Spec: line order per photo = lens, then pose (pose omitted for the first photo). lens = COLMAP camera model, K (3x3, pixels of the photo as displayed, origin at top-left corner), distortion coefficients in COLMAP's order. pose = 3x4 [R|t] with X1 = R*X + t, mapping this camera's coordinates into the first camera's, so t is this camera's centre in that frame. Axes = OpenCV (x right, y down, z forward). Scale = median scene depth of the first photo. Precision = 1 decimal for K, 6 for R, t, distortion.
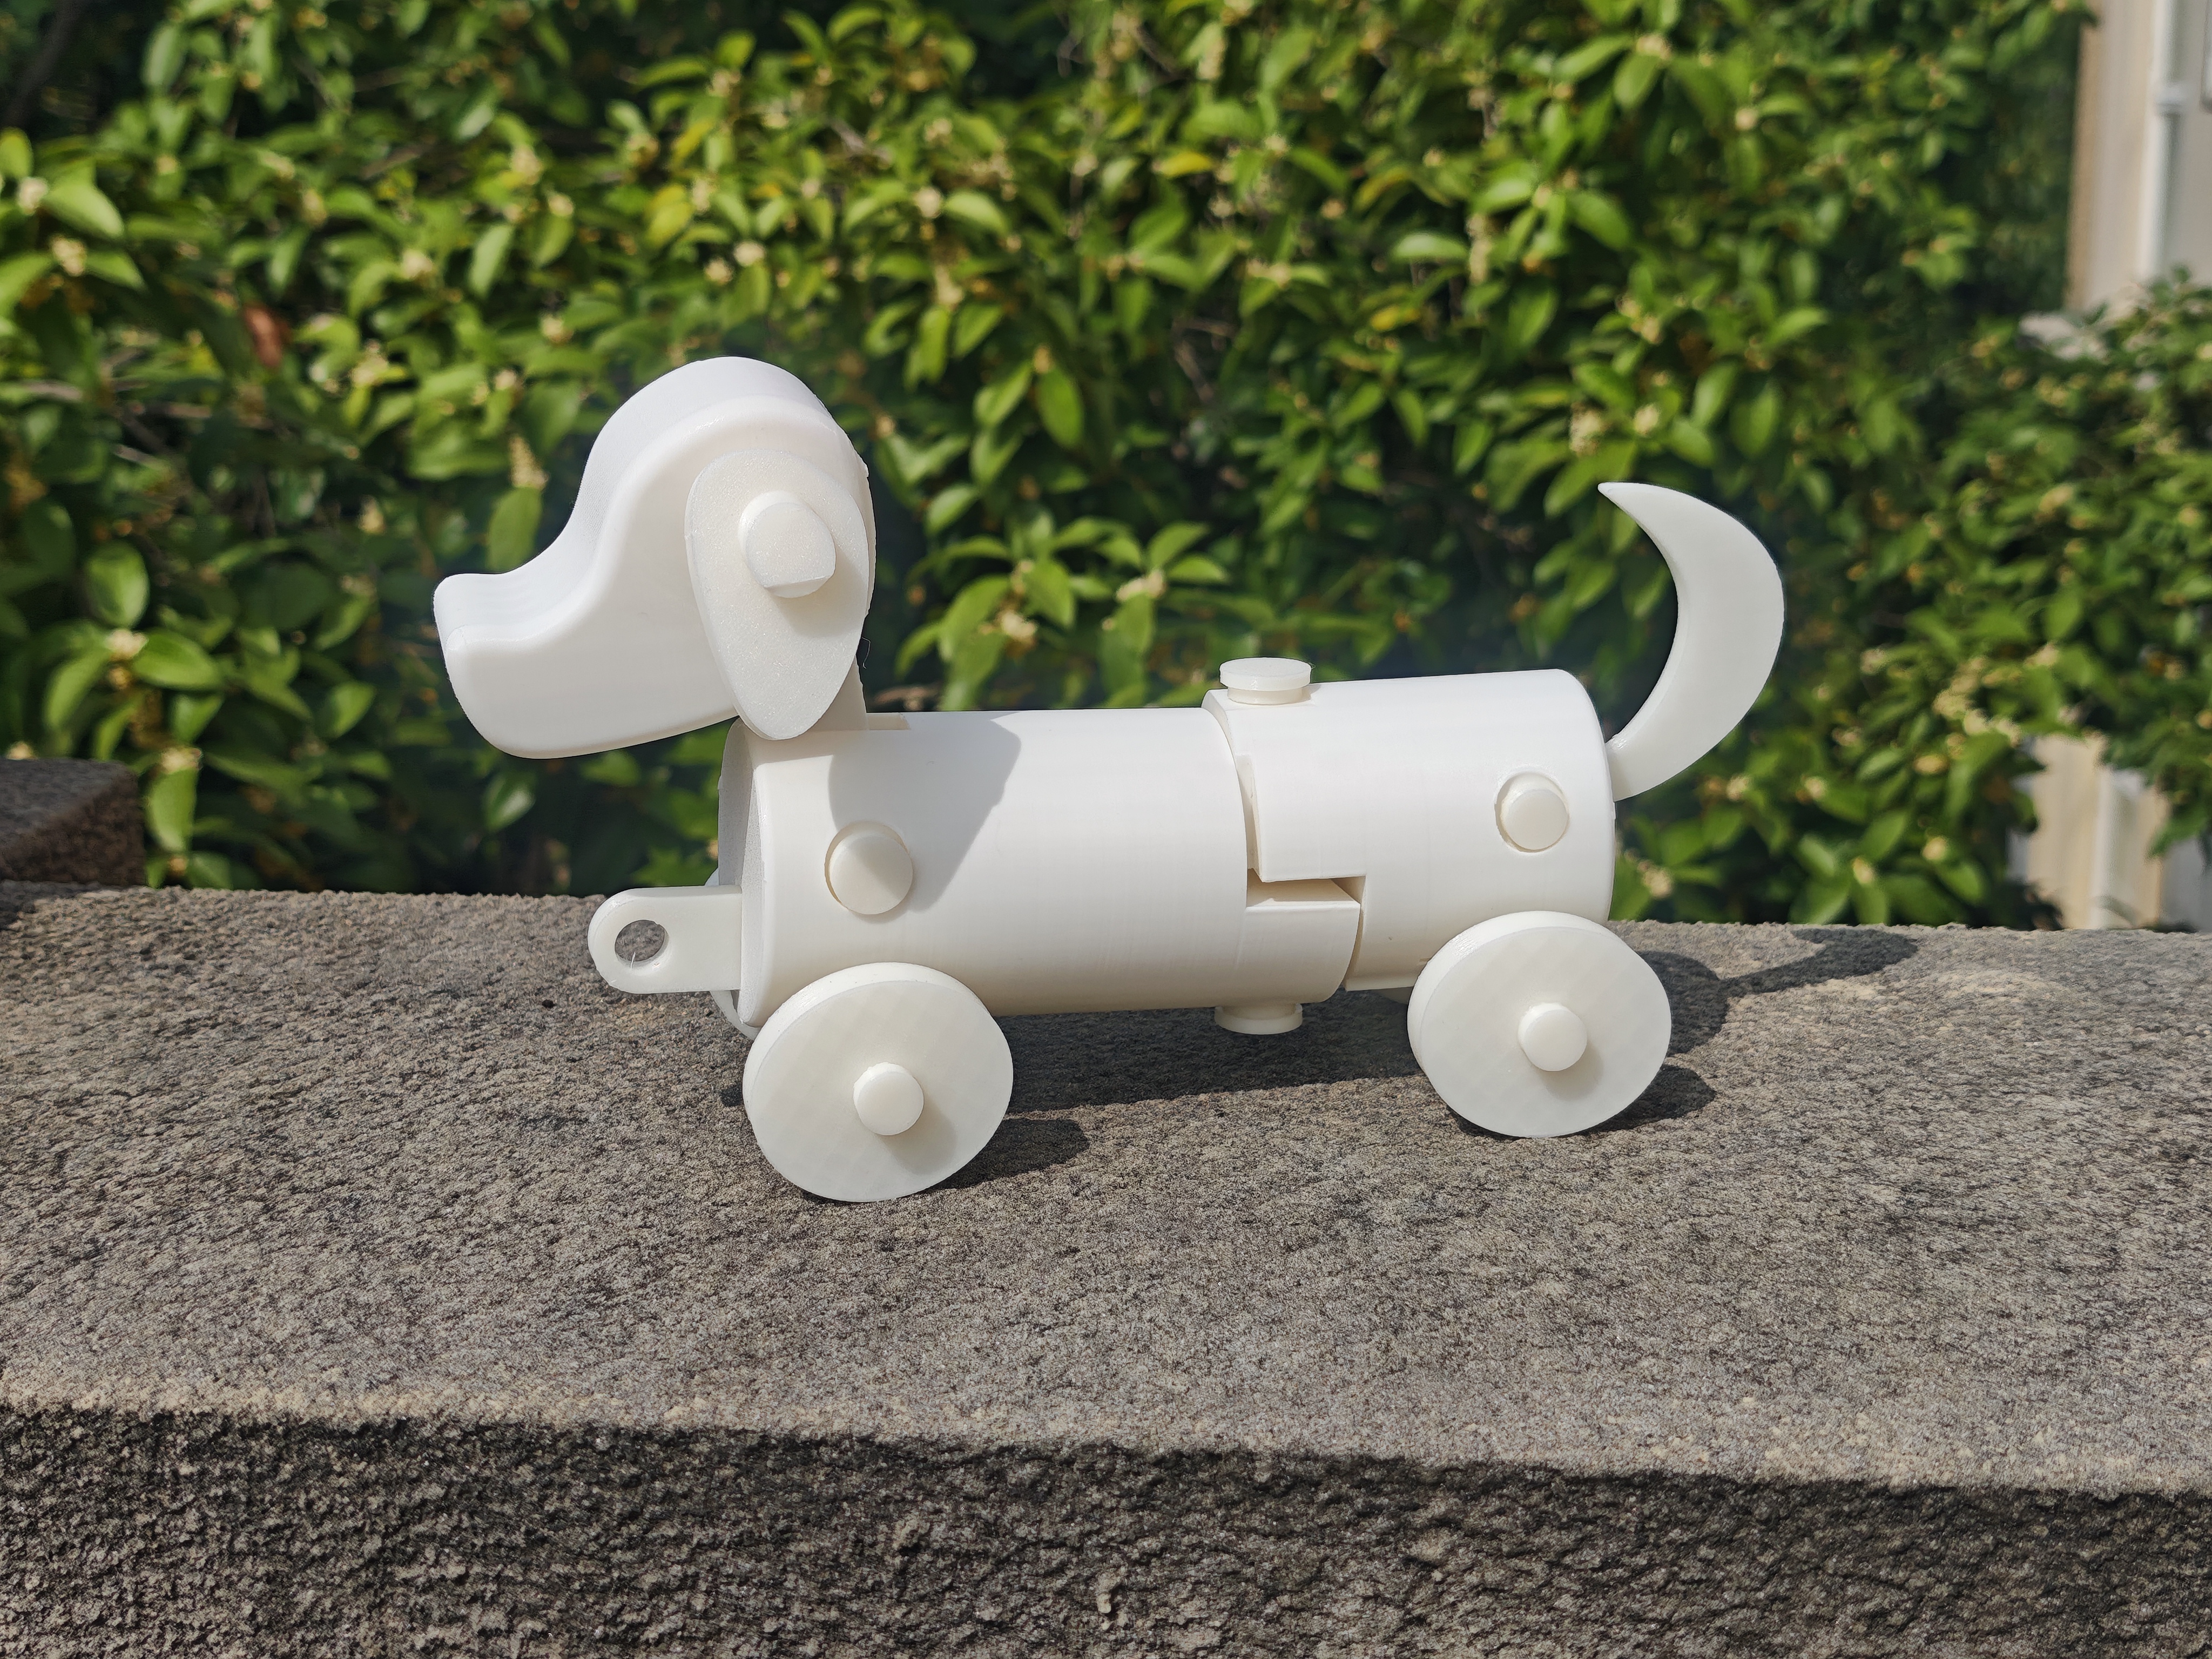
lens RADIAL K [[3021.0, 0, 1070.3], [0, 3021.0, 827.1], [0, 0, 1]] dist [0.172128, -0.900074]
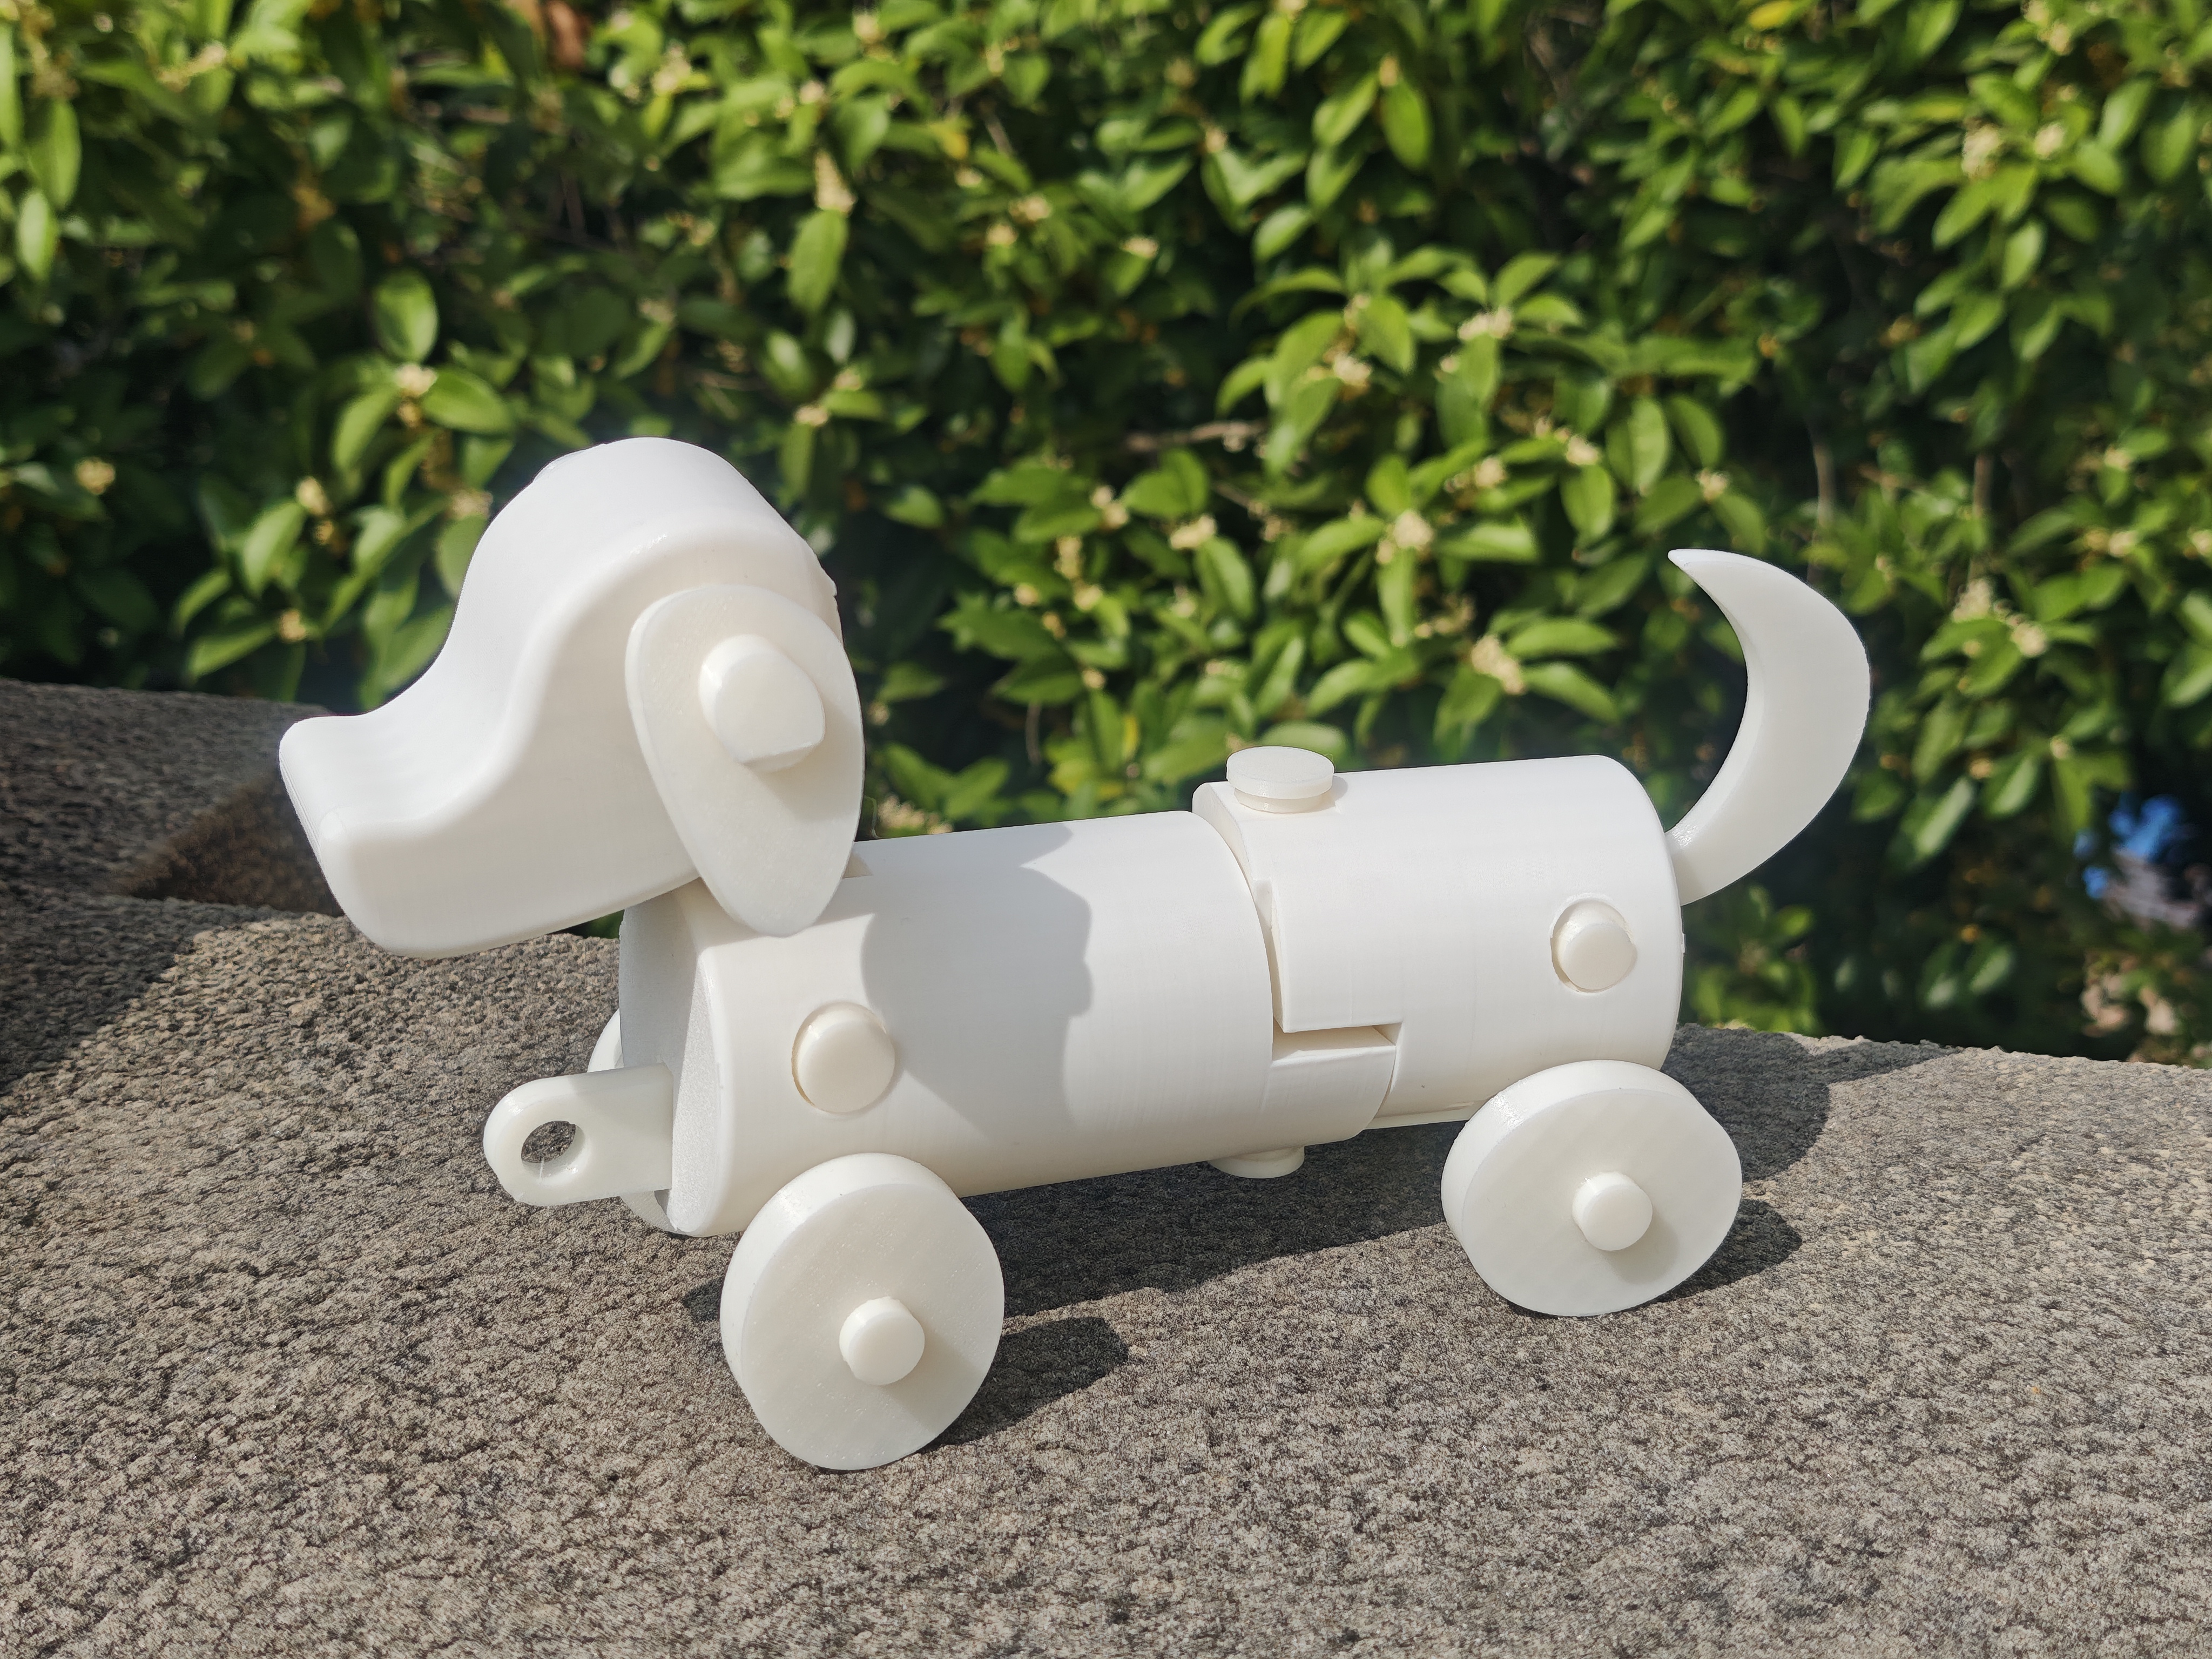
lens RADIAL K [[2981.5, 0, 1131.7], [0, 2981.5, 871.7], [0, 0, 1]] dist [0.141908, -0.700140]
pose [[0.995599, 0.036268, -0.086416, 0.004052], [-0.023377, 0.989043, 0.145762, -0.165463], [0.090756, -0.143100, 0.985538, 0.226873]]
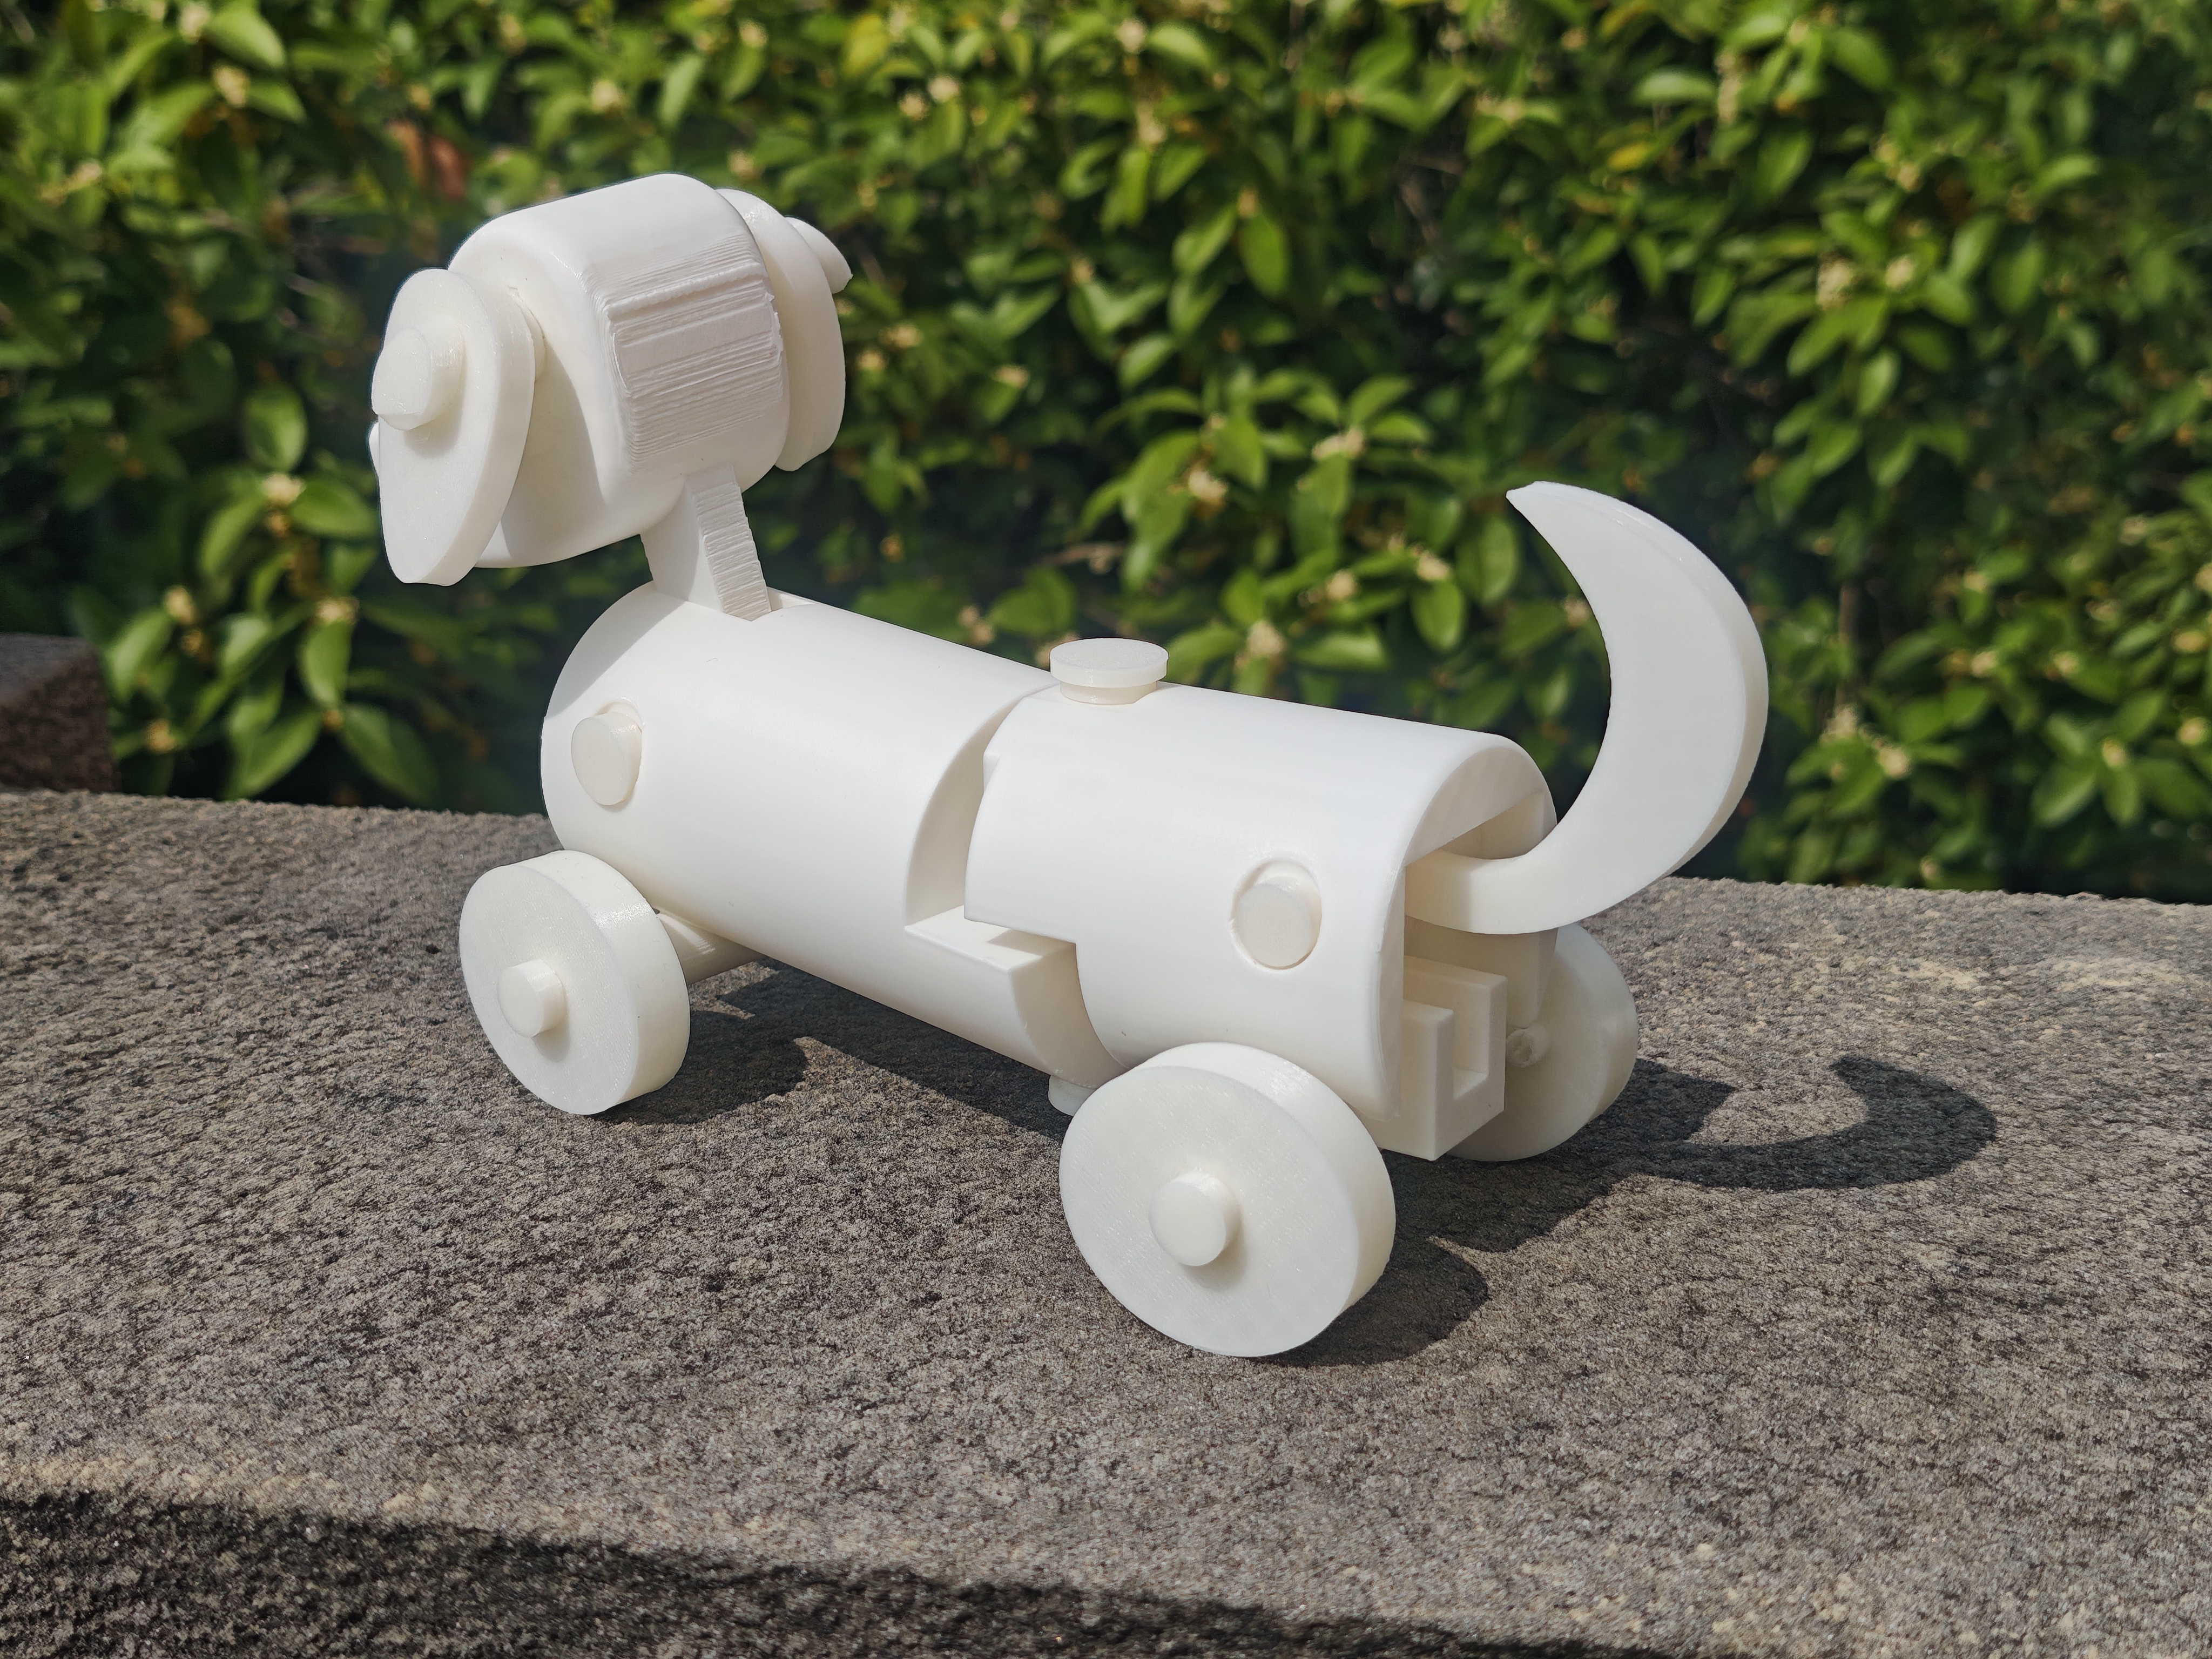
lens RADIAL K [[2981.5, 0, 1131.7], [0, 2981.5, 871.7], [0, 0, 1]] dist [0.141908, -0.700140]
pose [[0.997191, 0.026105, -0.070211, 0.103450], [-0.021258, 0.997396, 0.068917, -0.032643], [0.071827, -0.067231, 0.995149, 0.184085]]
